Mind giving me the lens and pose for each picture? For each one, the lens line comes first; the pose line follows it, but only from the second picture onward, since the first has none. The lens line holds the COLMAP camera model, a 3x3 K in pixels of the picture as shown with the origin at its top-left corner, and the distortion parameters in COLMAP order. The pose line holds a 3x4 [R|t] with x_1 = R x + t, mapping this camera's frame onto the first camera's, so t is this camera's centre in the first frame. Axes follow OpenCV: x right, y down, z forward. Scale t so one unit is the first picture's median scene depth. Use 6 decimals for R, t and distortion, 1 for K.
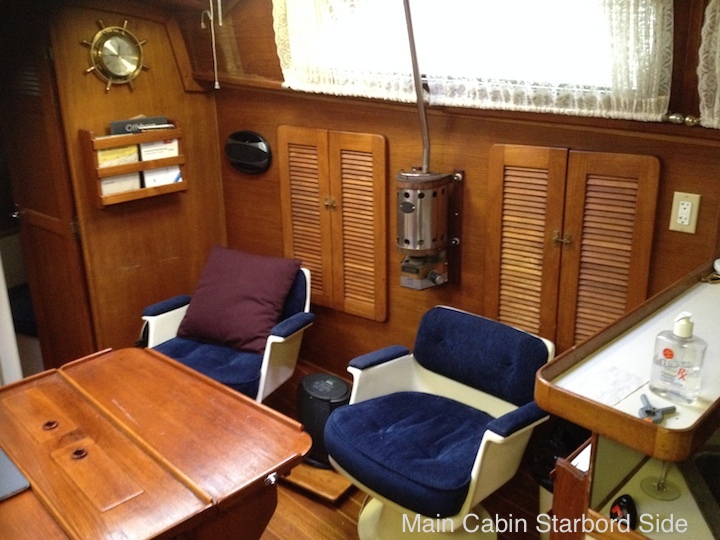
lens RADIAL K [[678.3, 0, 360.0], [0, 678.3, 270.0], [0, 0, 1]] dist [0.076322, -0.215396]
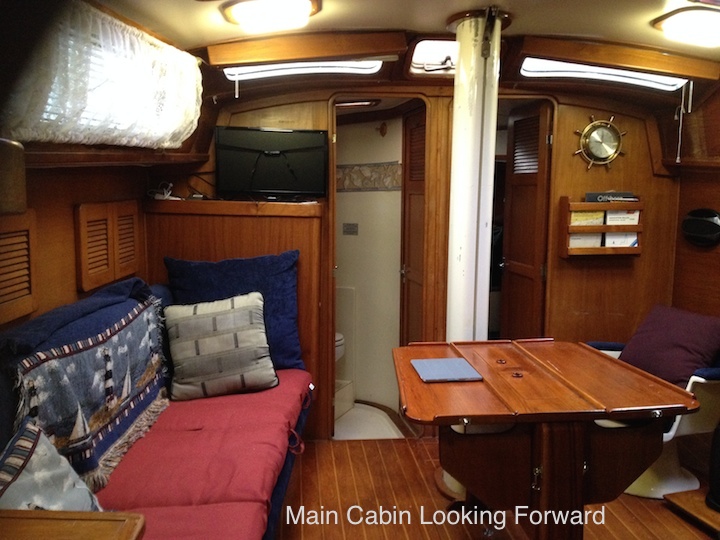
lens RADIAL K [[678.3, 0, 360.0], [0, 678.3, 270.0], [0, 0, 1]] dist [0.076322, -0.215396]
pose [[0.778285, 0.097032, -0.620368, 0.104896], [-0.223990, 0.965891, -0.129933, 0.177333], [0.586601, 0.240081, 0.773473, -0.185689]]
